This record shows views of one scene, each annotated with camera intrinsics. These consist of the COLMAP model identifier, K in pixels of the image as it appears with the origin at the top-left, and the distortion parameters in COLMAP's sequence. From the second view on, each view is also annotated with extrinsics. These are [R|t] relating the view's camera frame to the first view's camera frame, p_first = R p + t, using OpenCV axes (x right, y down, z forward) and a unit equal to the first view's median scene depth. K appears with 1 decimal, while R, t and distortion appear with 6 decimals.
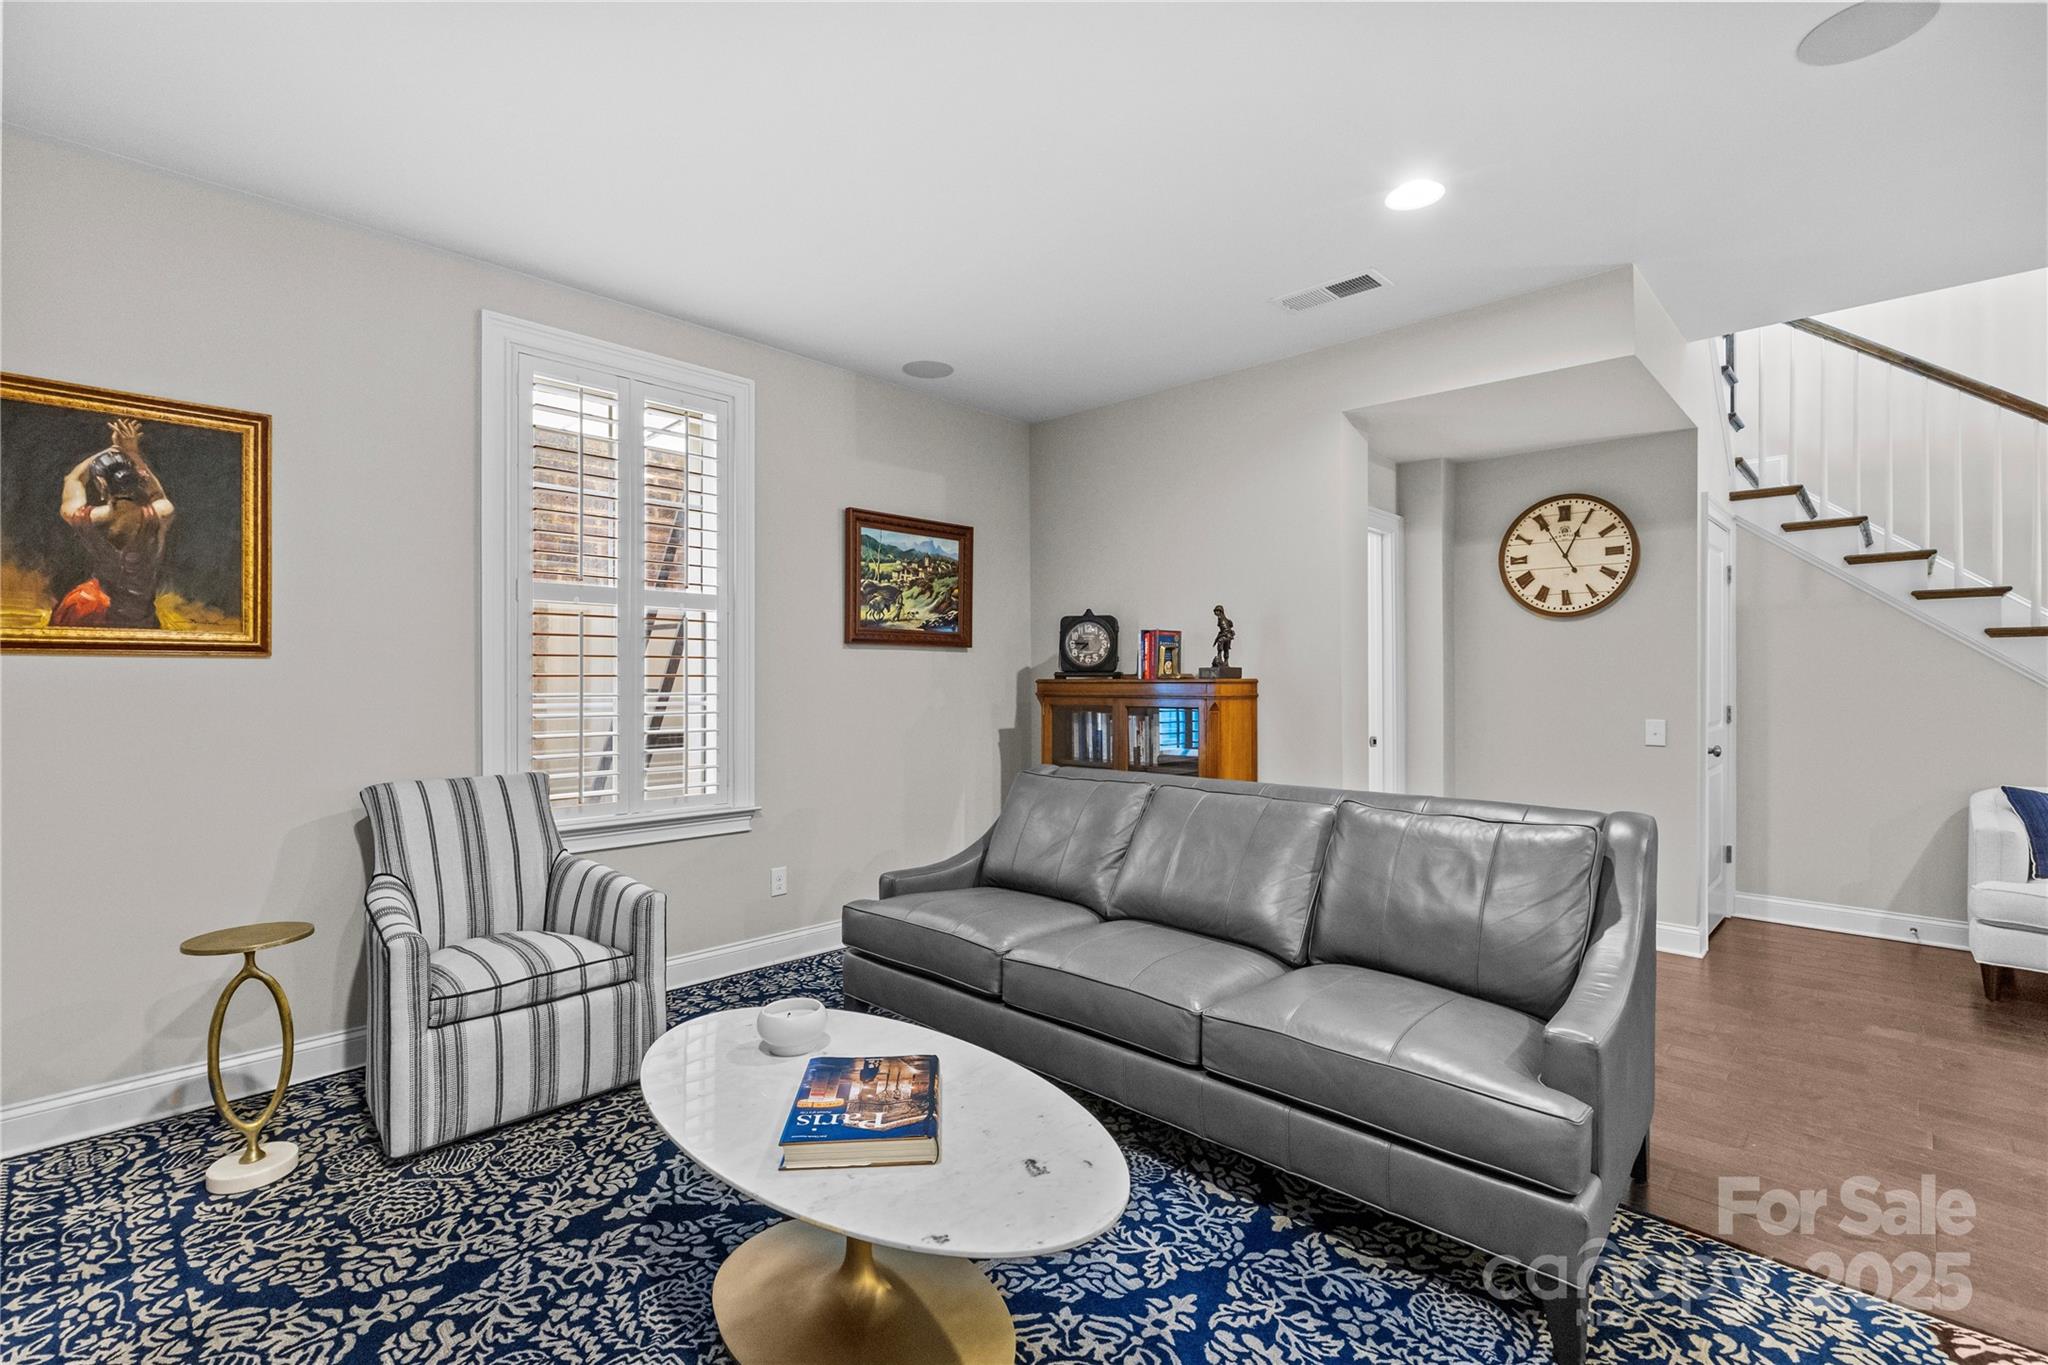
lens RADIAL K [[923.7, 0, 1015.0], [0, 923.7, 677.5], [0, 0, 1]] dist [0.008976, -0.000802]
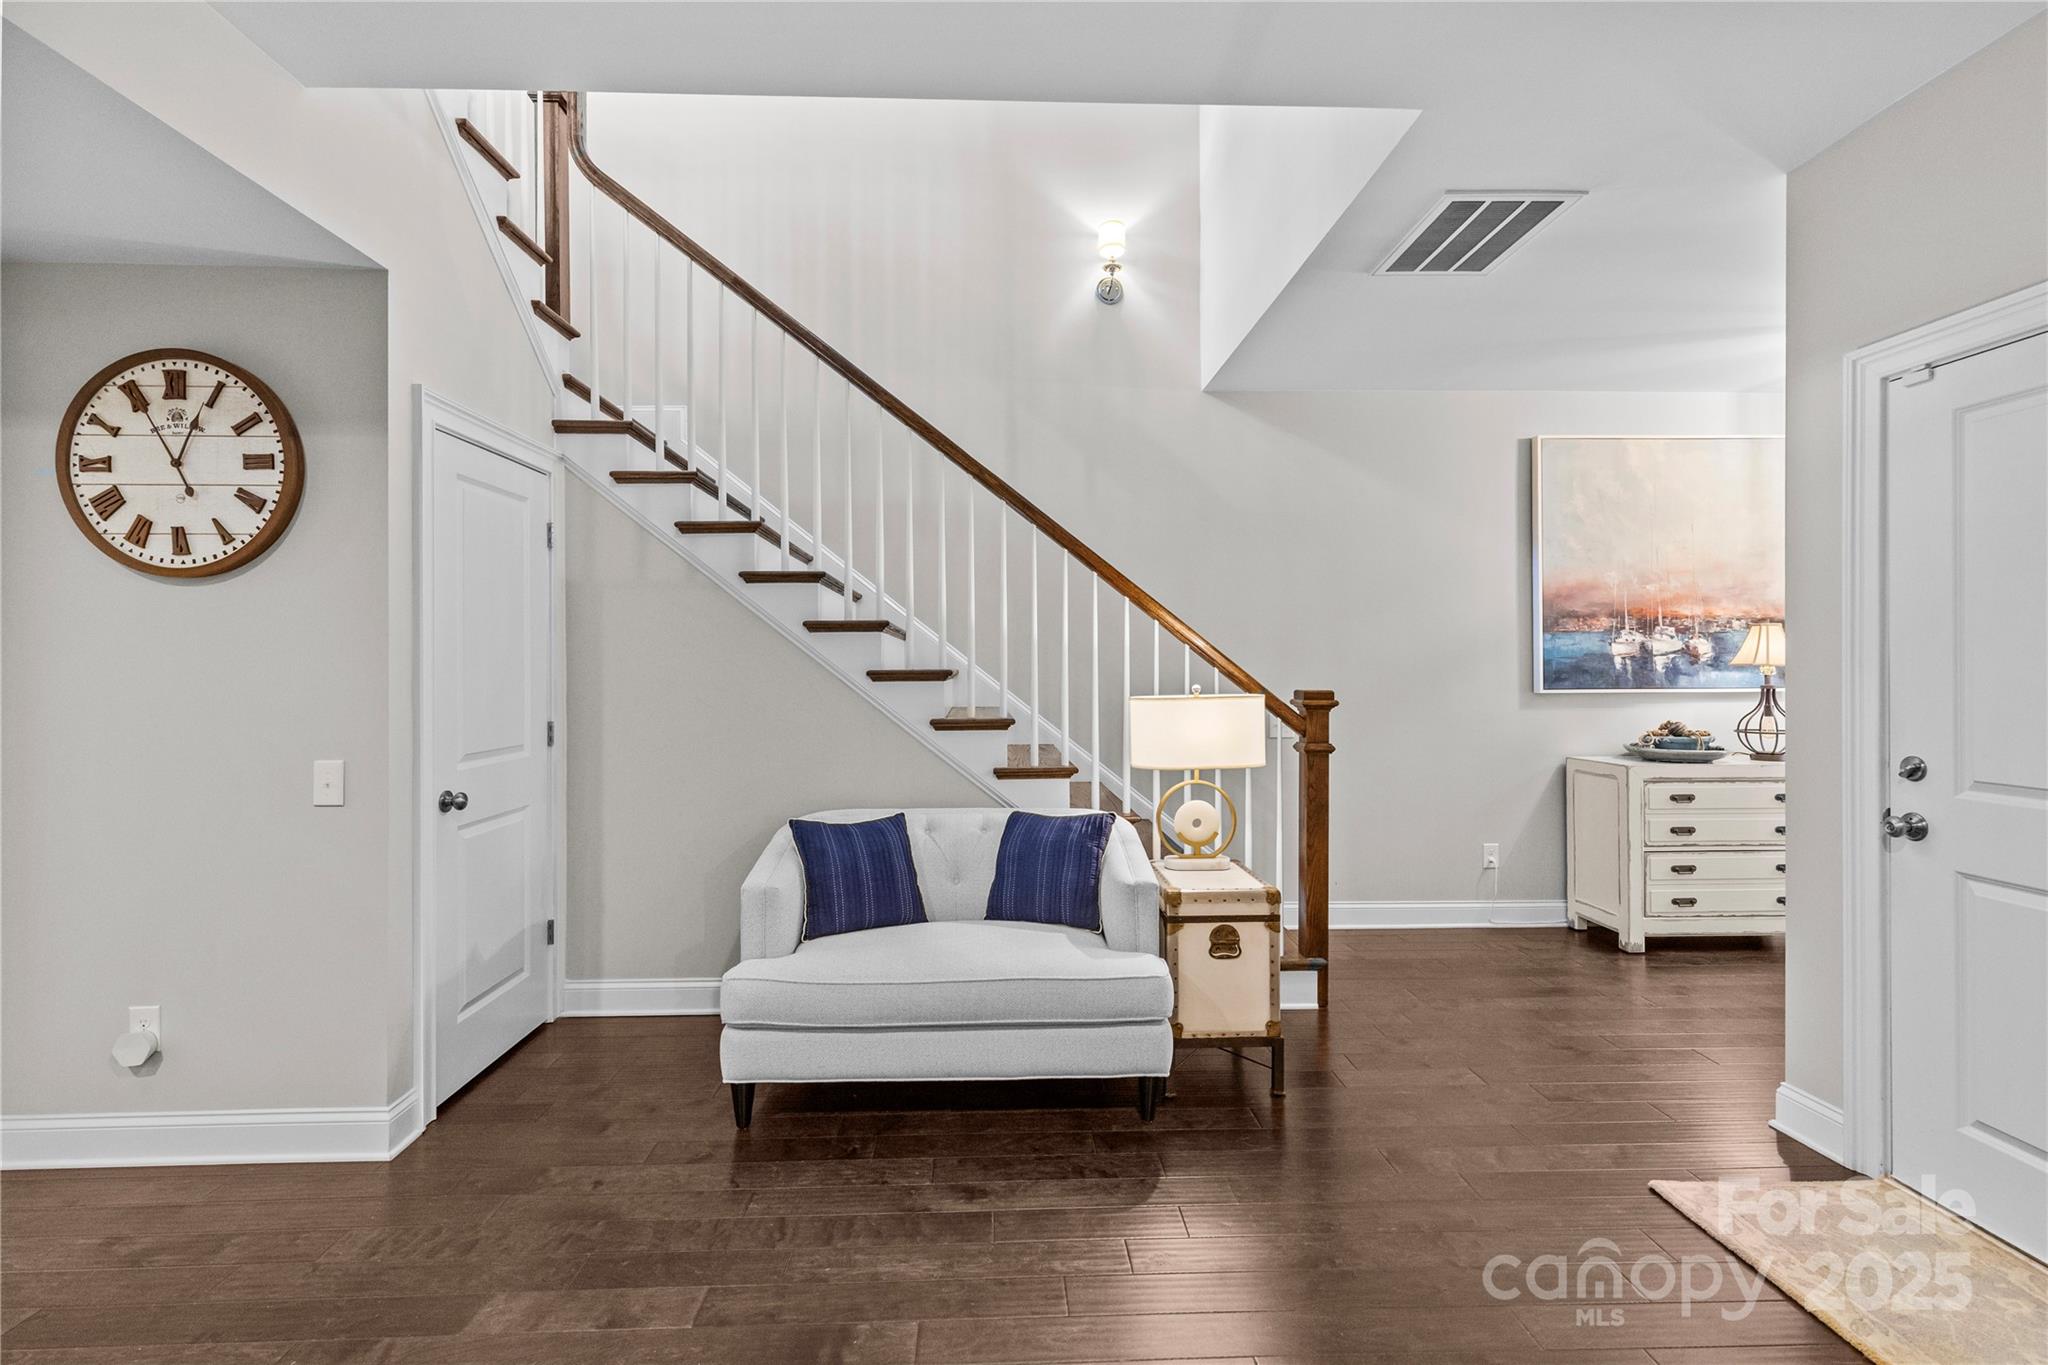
lens RADIAL K [[923.1, 0, 1023.3], [0, 923.1, 665.1], [0, 0, 1]] dist [0.004256, 0.000419]
pose [[0.692480, -0.001815, 0.721435, 0.569477], [0.005355, 0.999982, -0.002624, -0.010106], [-0.721418, 0.005680, 0.692477, 0.282965]]
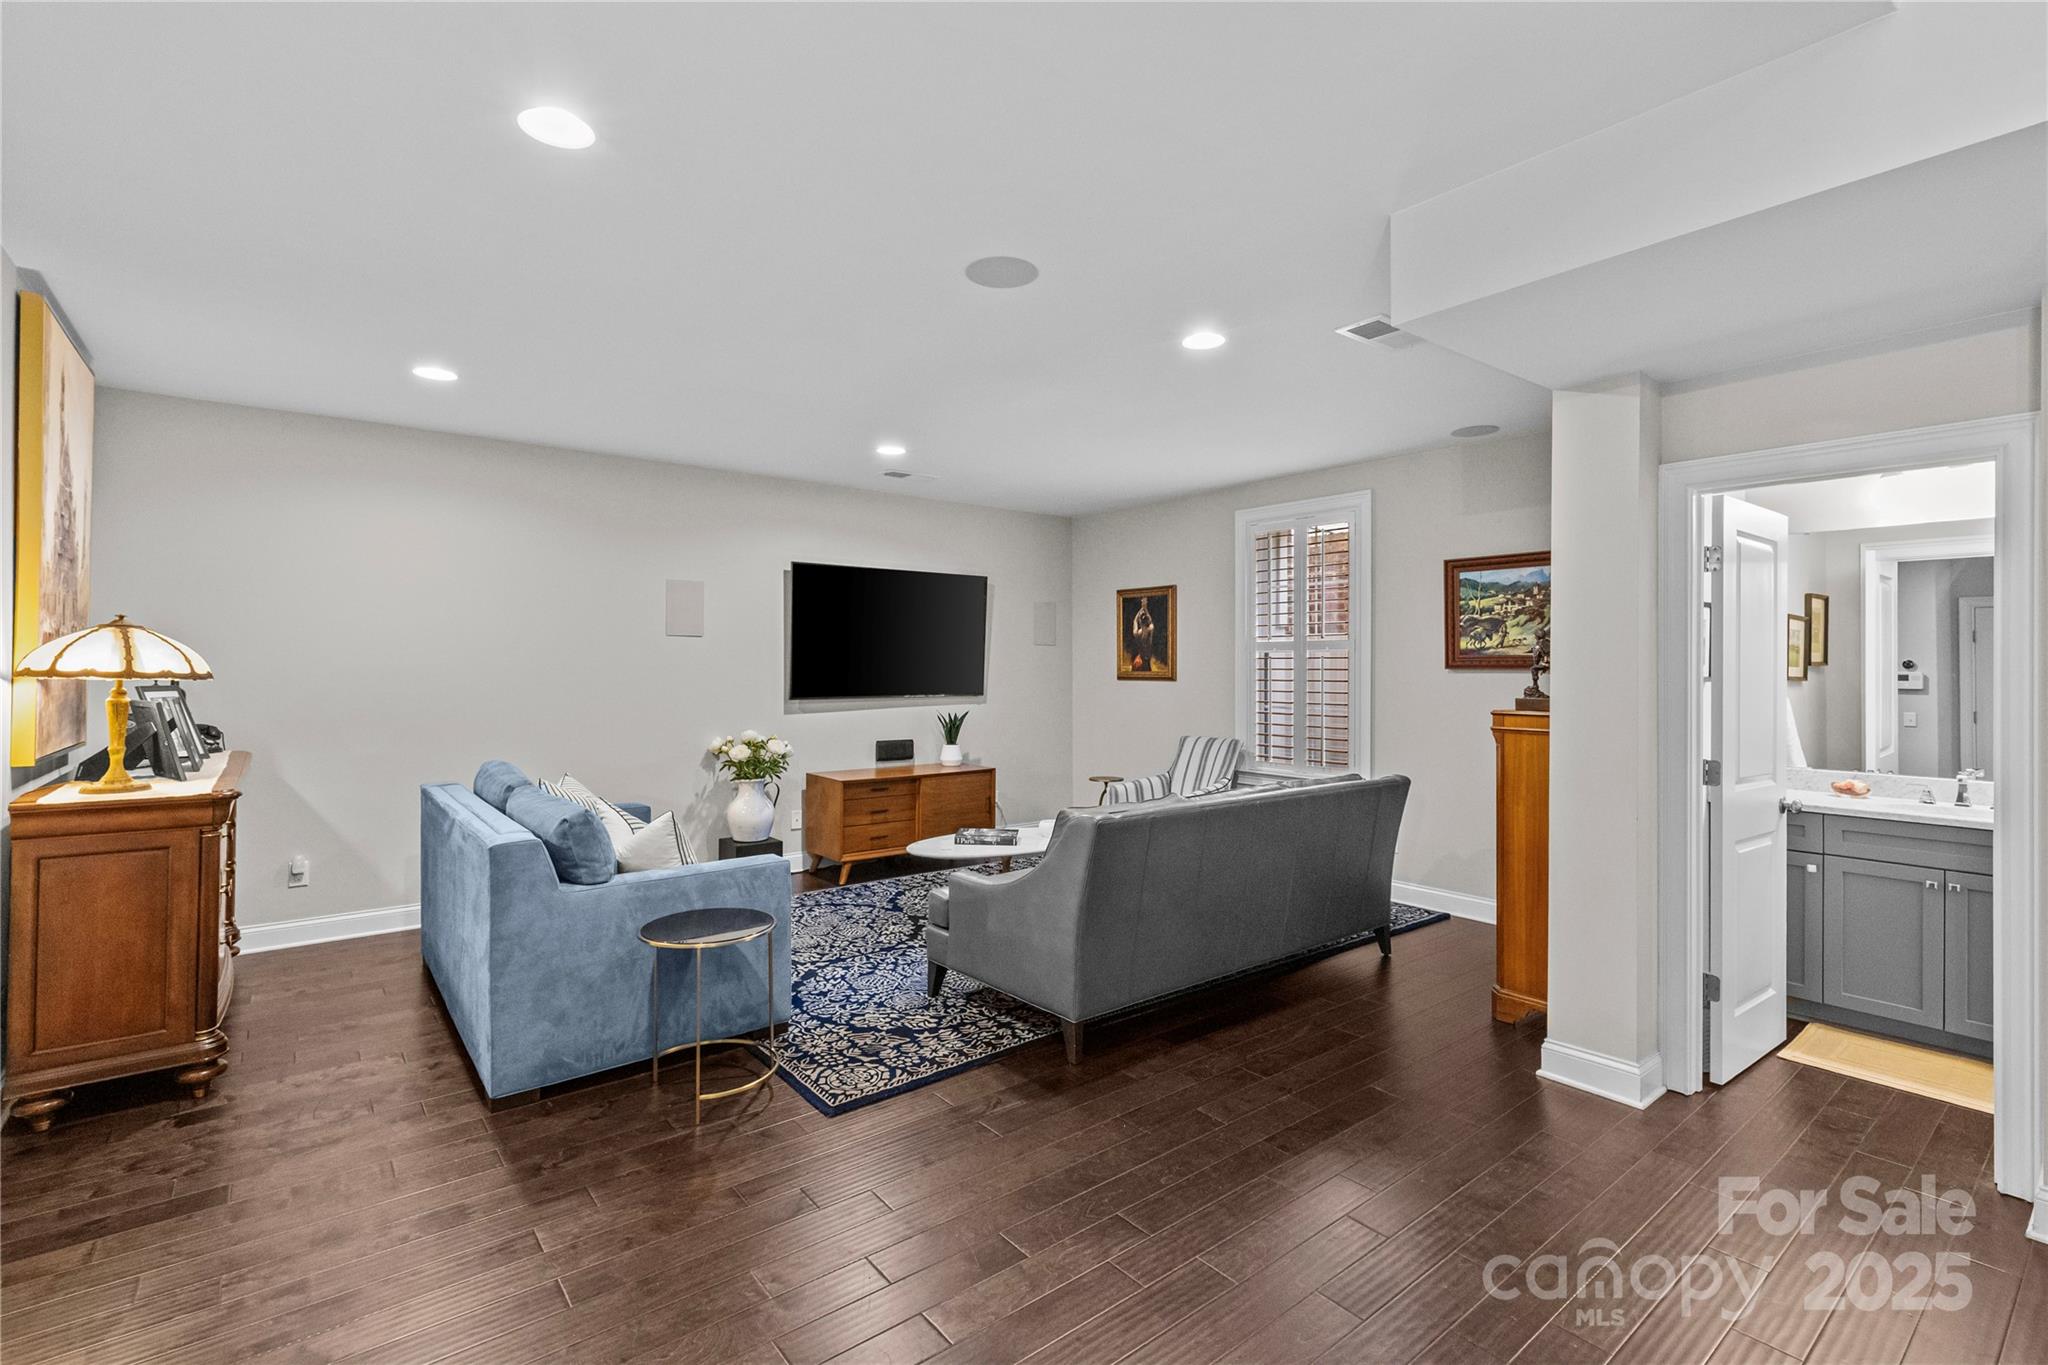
lens RADIAL K [[915.7, 0, 1019.7], [0, 915.7, 687.2], [0, 0, 1]] dist [0.004902, -0.000685]
pose [[-0.123836, 0.020230, -0.992096, 1.110443], [-0.001282, 0.999788, 0.020547, -0.037010], [0.992302, 0.003816, -0.123784, 0.581058]]
